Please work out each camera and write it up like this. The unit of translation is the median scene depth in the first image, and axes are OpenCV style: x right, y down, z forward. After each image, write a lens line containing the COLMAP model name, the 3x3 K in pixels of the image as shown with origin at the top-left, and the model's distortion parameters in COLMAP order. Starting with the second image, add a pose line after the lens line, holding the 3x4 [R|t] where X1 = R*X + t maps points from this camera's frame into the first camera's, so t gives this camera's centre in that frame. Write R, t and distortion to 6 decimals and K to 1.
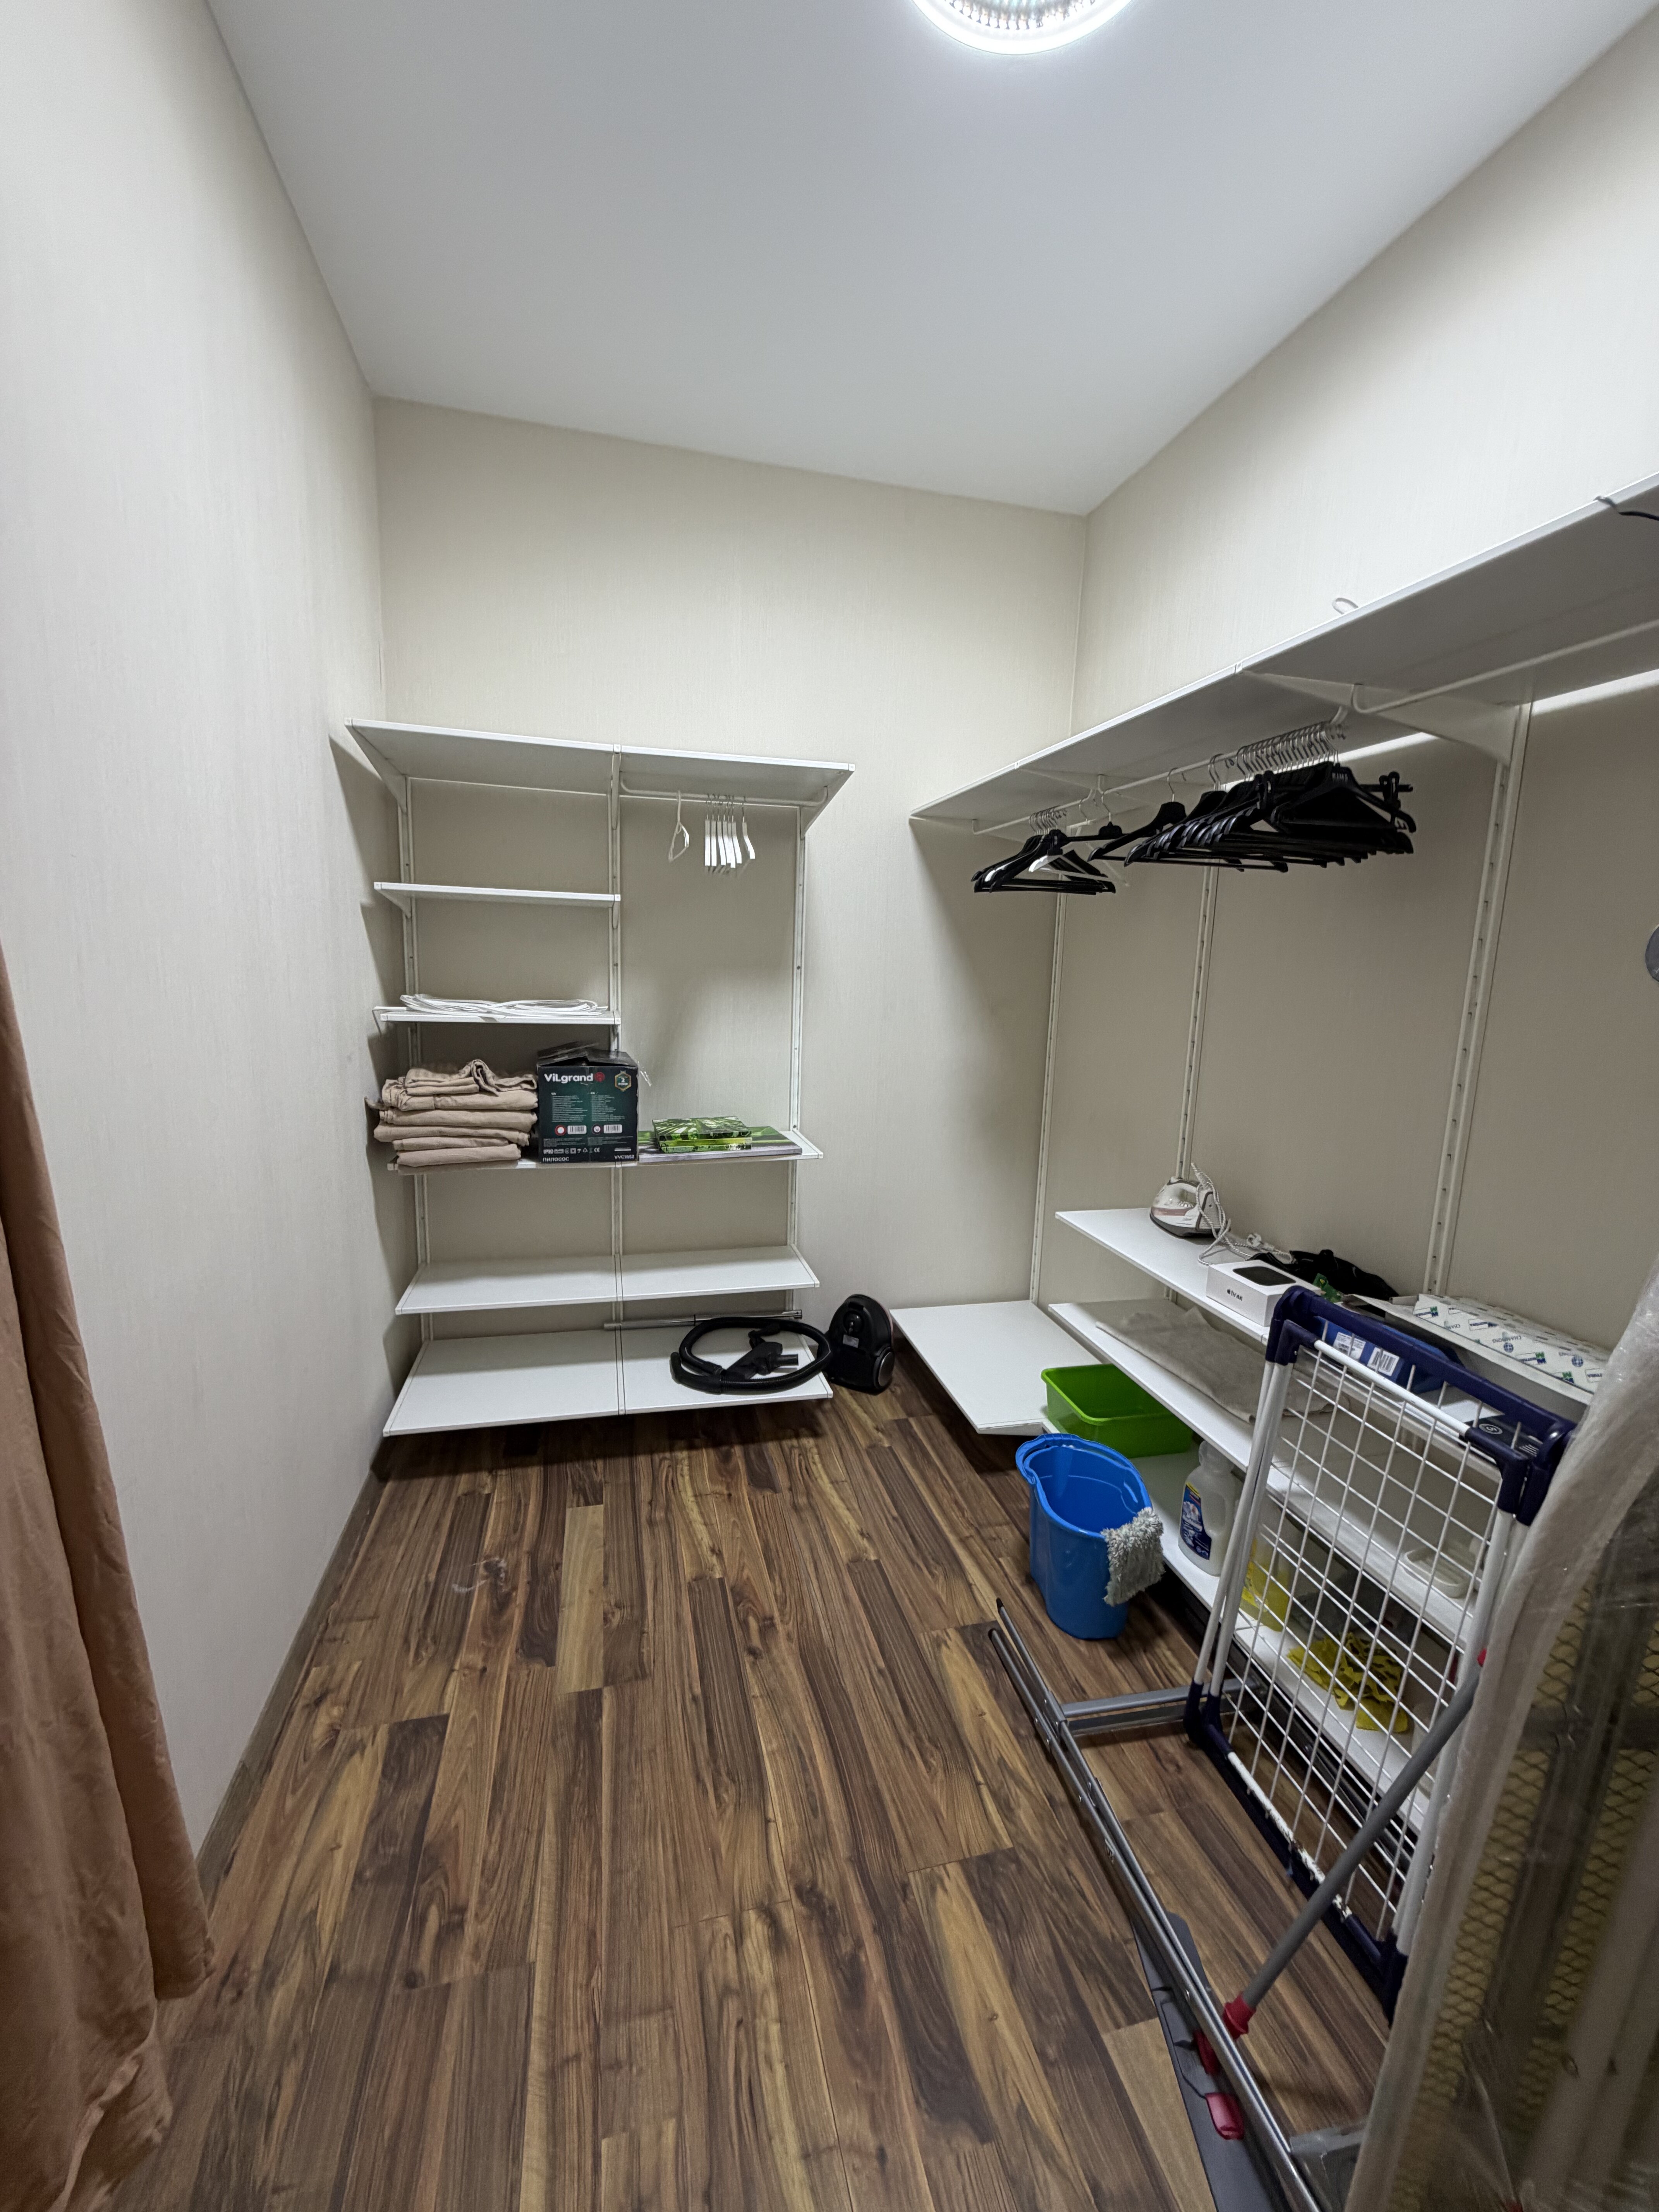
lens RADIAL K [[880.1, 0, 828.4], [0, 880.1, 1100.6], [0, 0, 1]] dist [-0.000752, 0.000148]
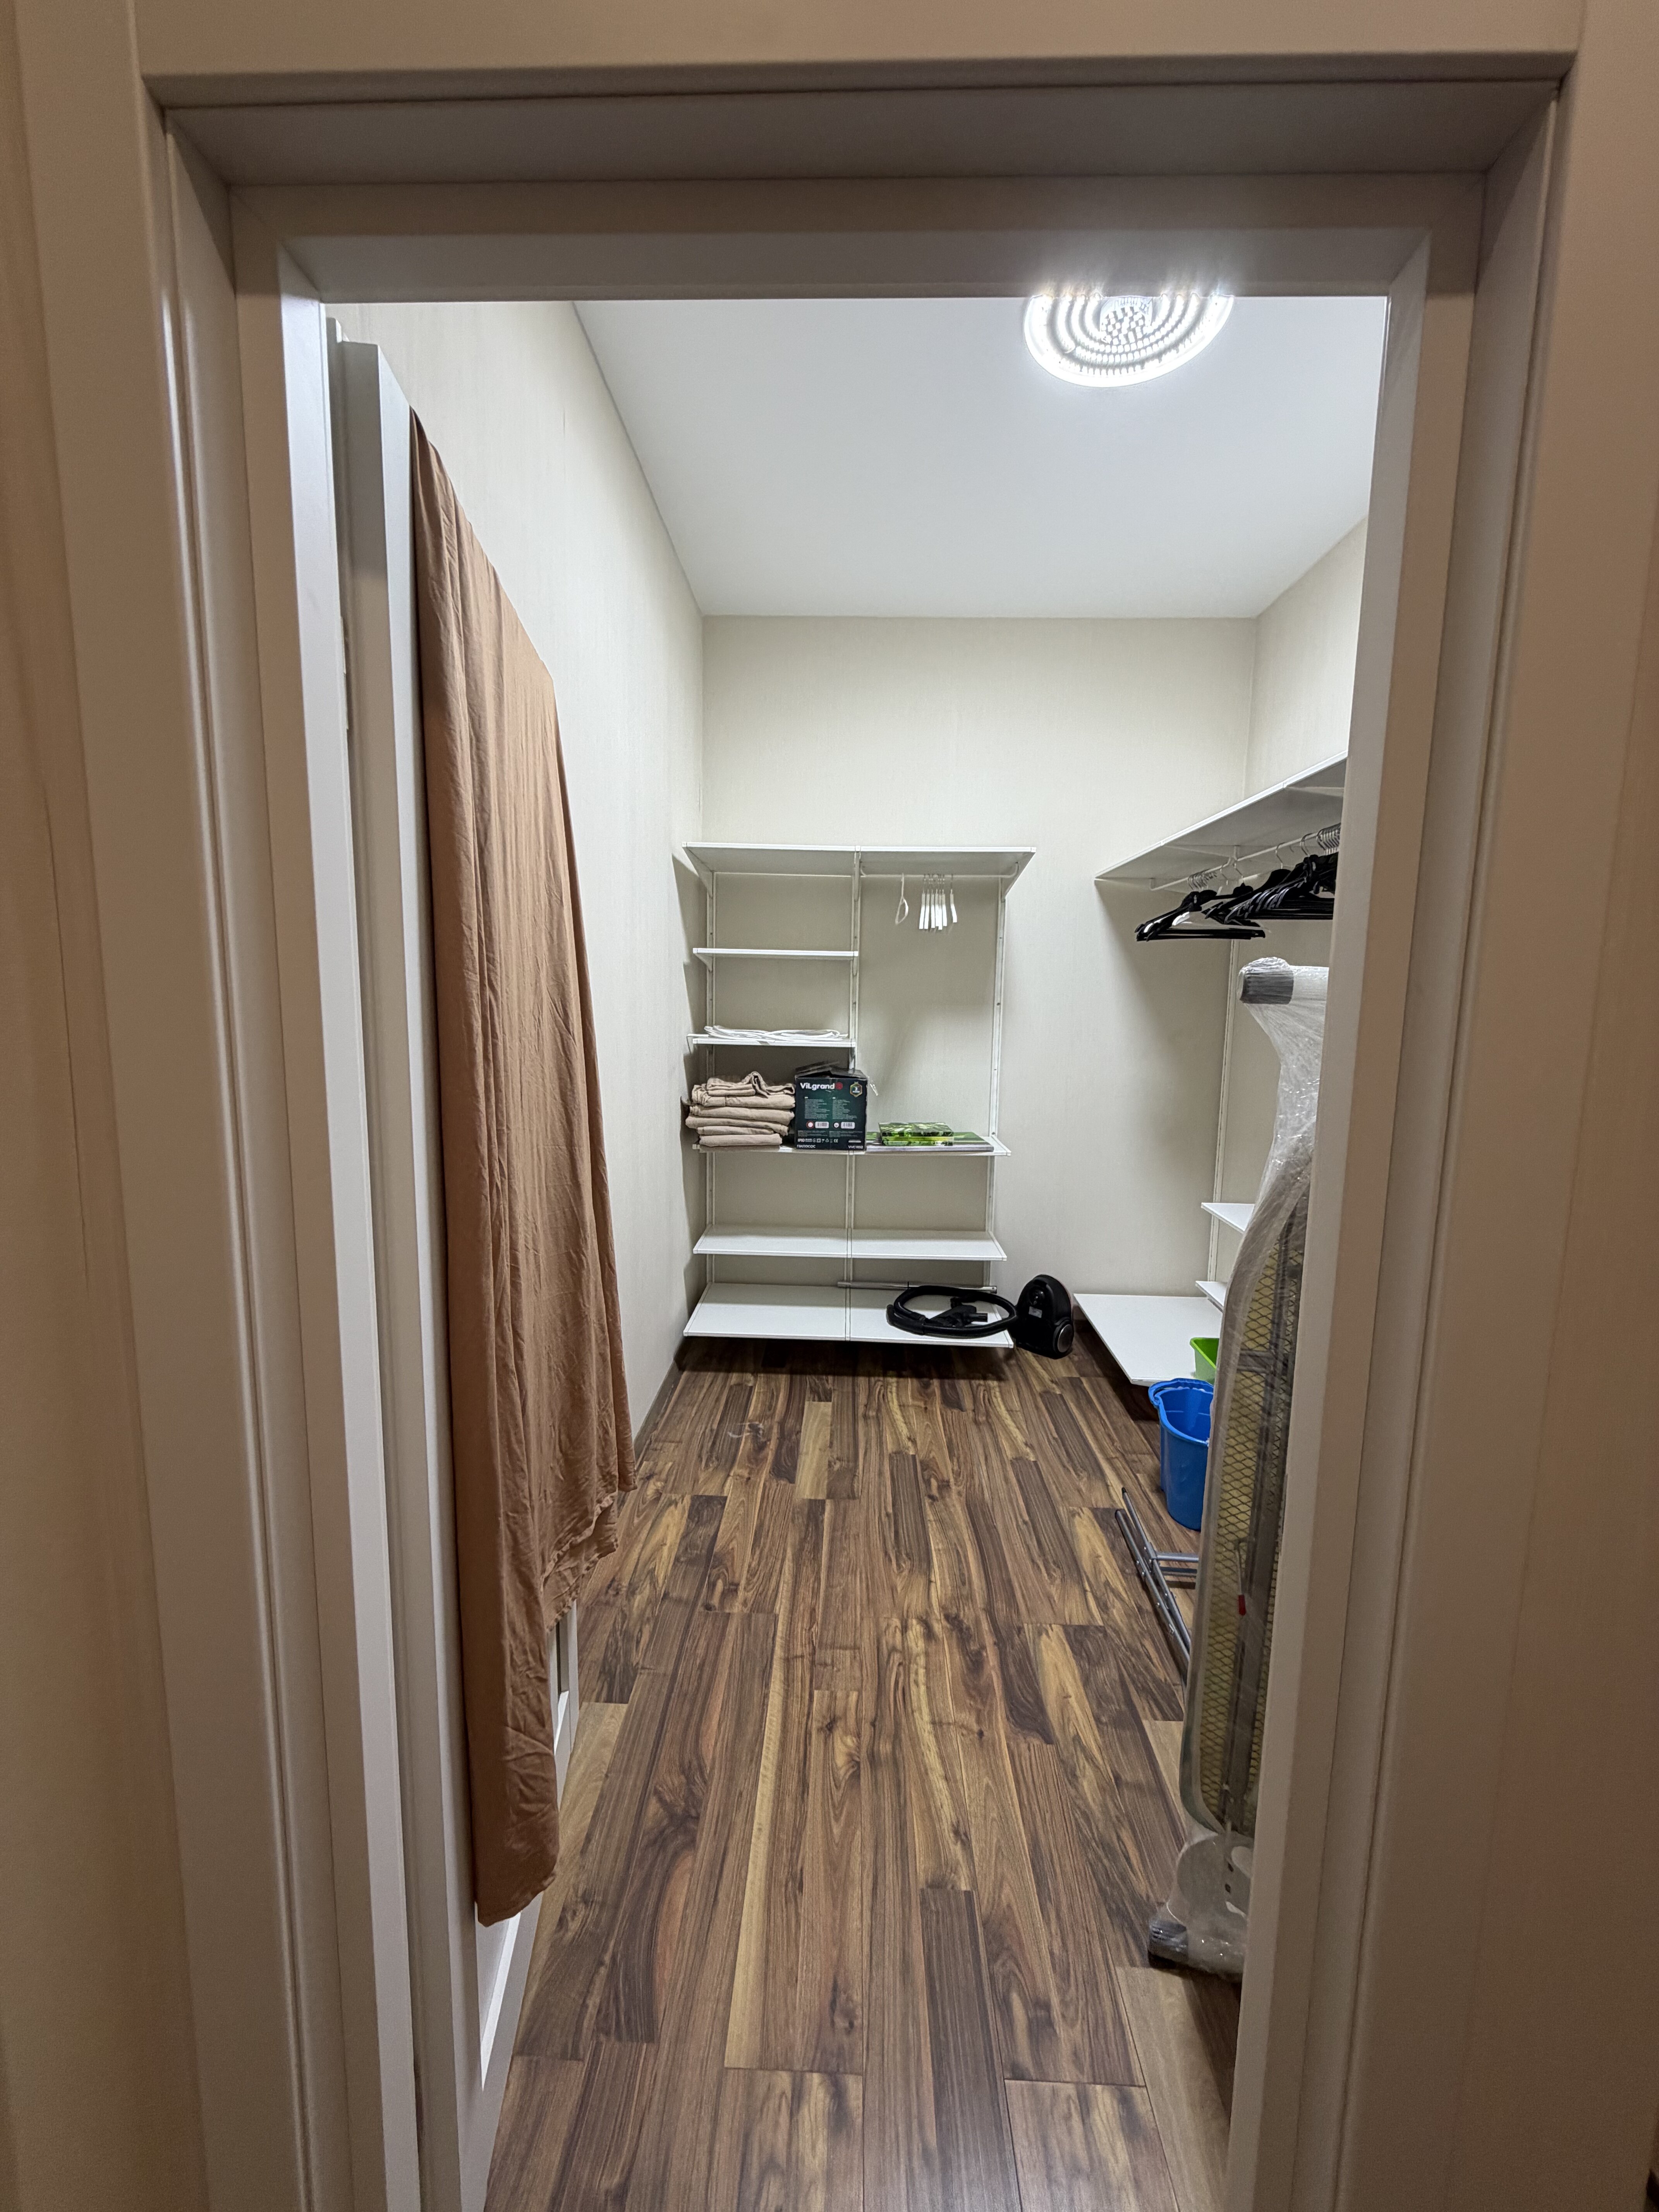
lens RADIAL K [[880.1, 0, 823.8], [0, 880.1, 1097.6], [0, 0, 1]] dist [-0.000752, 0.000148]
pose [[0.960302, 0.018216, -0.278369, 0.104565], [-0.031737, 0.998521, -0.044141, 0.057926], [0.277153, 0.051223, 0.959459, -0.337342]]
